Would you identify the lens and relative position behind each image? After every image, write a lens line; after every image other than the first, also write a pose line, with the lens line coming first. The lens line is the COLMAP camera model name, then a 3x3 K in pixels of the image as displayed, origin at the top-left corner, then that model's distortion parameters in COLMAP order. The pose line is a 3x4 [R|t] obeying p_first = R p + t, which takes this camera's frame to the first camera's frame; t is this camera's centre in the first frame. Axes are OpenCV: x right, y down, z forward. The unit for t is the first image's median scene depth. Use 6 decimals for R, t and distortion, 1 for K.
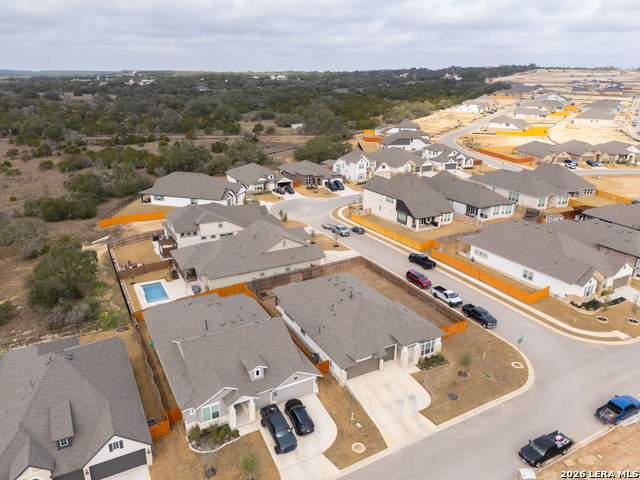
lens RADIAL K [[468.2, 0, 320.8], [0, 468.2, 238.2], [0, 0, 1]] dist [0.085224, -0.091593]
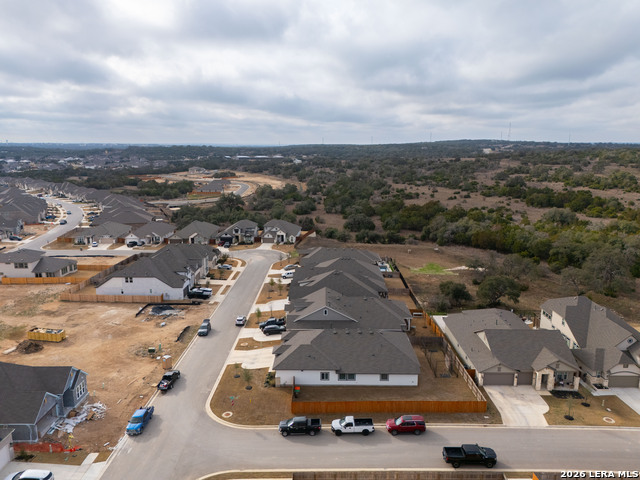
lens RADIAL K [[468.2, 0, 320.8], [0, 468.2, 238.2], [0, 0, 1]] dist [0.085224, -0.091593]
pose [[-0.479298, 0.170170, -0.860997, 0.806185], [-0.291093, 0.894668, 0.338871, -0.366379], [0.827972, 0.413051, -0.379278, 0.966207]]
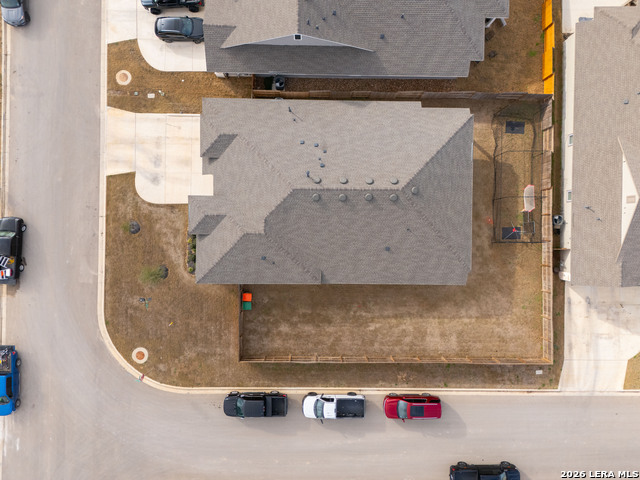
lens RADIAL K [[468.2, 0, 320.8], [0, 468.2, 238.2], [0, 0, 1]] dist [0.085224, -0.091593]
pose [[-0.484319, 0.874822, -0.010995, 0.093377], [-0.313924, -0.162037, 0.935519, -0.304281], [0.816631, 0.456541, 0.353105, 0.601198]]
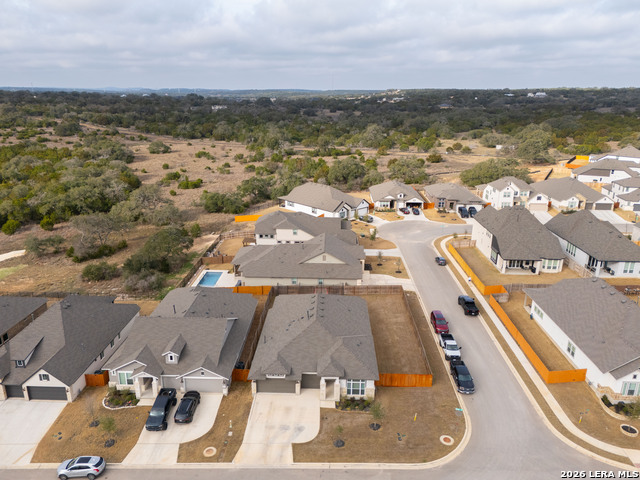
lens RADIAL K [[468.2, 0, 320.8], [0, 468.2, 238.2], [0, 0, 1]] dist [0.085224, -0.091593]
pose [[0.864519, 0.149628, -0.479812, 0.385594], [-0.165337, 0.986190, 0.009637, -0.038315], [0.474627, 0.070999, 0.877319, 0.088280]]
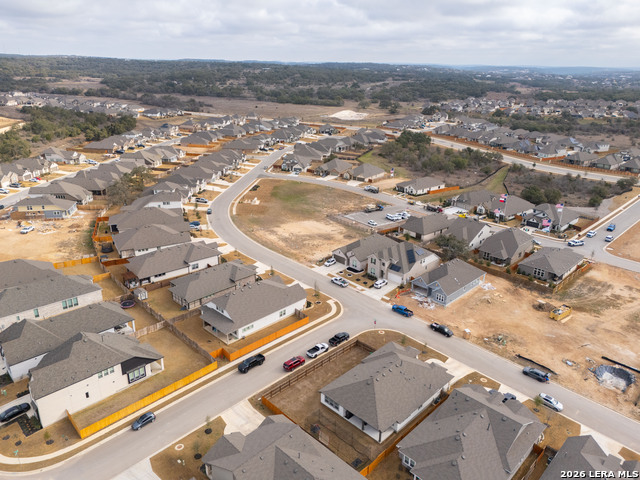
lens RADIAL K [[468.2, 0, 320.8], [0, 468.2, 238.2], [0, 0, 1]] dist [0.085224, -0.091593]
pose [[-0.291487, -0.346035, 0.891793, -0.711797], [0.295373, 0.854161, 0.427977, -0.624282], [-0.909830, 0.388162, -0.146767, 0.911022]]
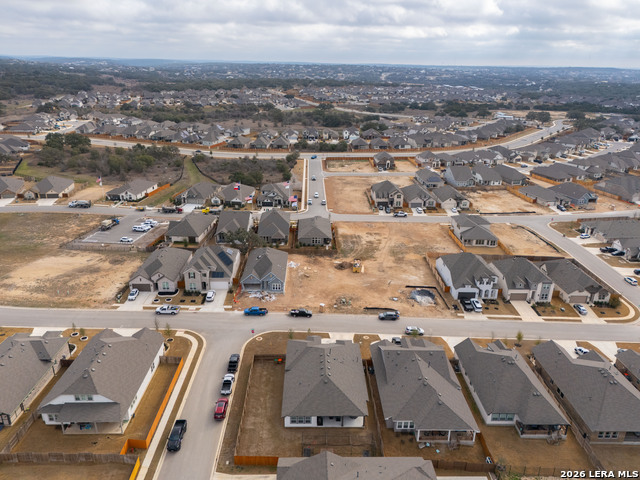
lens RADIAL K [[468.2, 0, 320.8], [0, 468.2, 238.2], [0, 0, 1]] dist [0.085224, -0.091593]
pose [[-0.888868, -0.181222, 0.420799, -0.328287], [0.128386, 0.783132, 0.608458, -0.744585], [-0.439807, 0.594864, -0.672835, 1.270119]]
